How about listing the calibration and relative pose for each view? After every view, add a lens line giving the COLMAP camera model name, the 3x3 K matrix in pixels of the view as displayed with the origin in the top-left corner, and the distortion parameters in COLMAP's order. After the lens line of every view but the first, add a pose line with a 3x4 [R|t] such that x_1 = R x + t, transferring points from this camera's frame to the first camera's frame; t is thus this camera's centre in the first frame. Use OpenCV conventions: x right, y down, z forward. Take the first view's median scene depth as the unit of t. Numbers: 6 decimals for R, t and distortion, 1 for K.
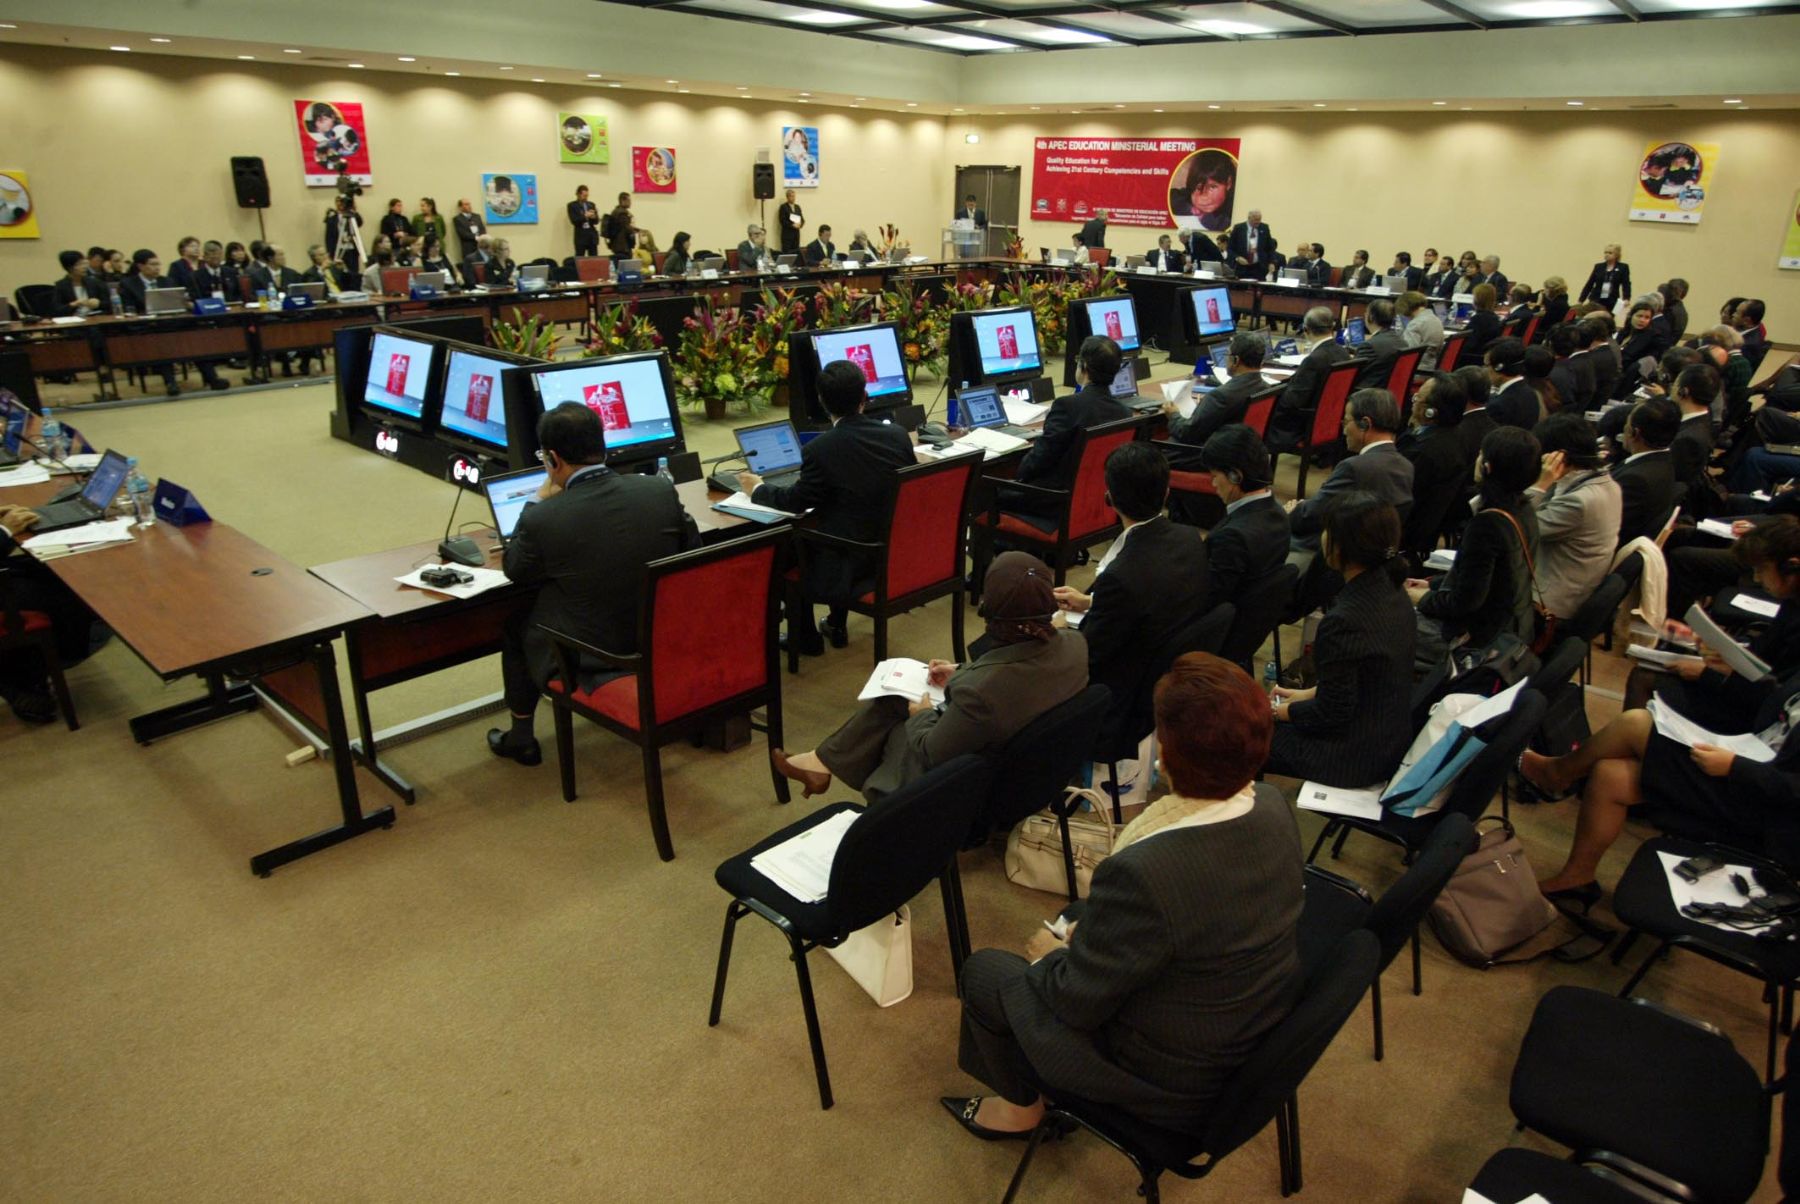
lens RADIAL K [[1104.6, 0, 900.0], [0, 1104.6, 602.0], [0, 0, 1]] dist [-0.063862, 0.030276]
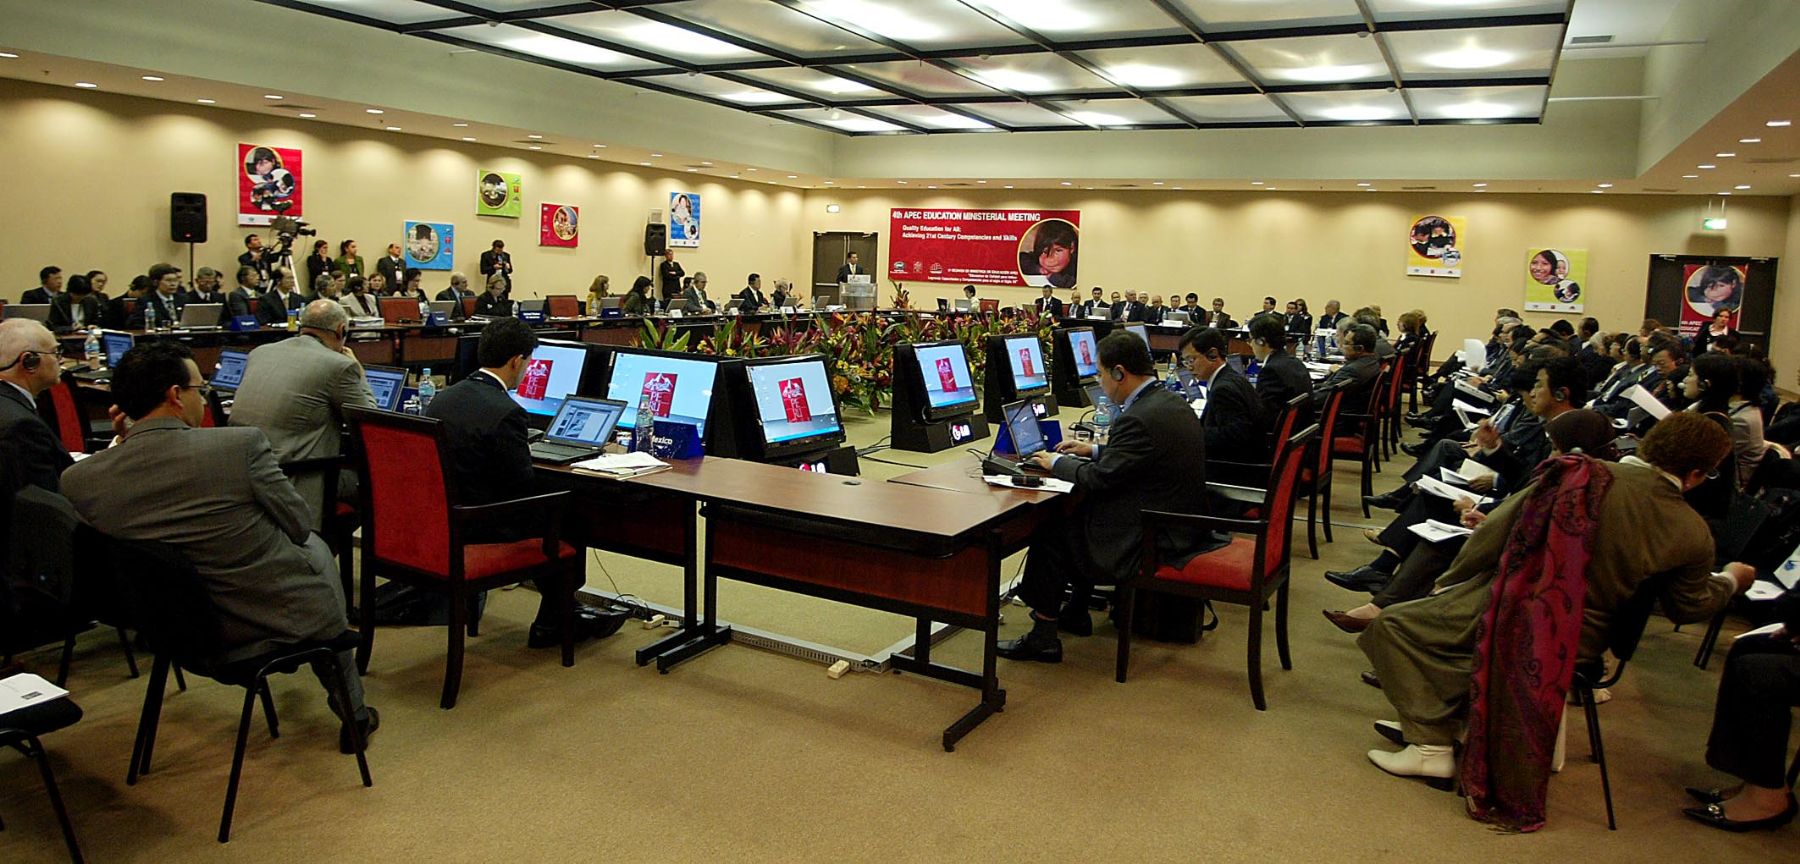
lens RADIAL K [[1110.7, 0, 900.7], [0, 1110.7, 341.1], [0, 0, 1]] dist [-0.041395, 0.002376]
pose [[0.974670, -0.000842, 0.223647, -0.145947], [0.065633, 0.957040, -0.282429, 0.028858], [-0.213802, 0.289954, 0.932853, -0.020651]]
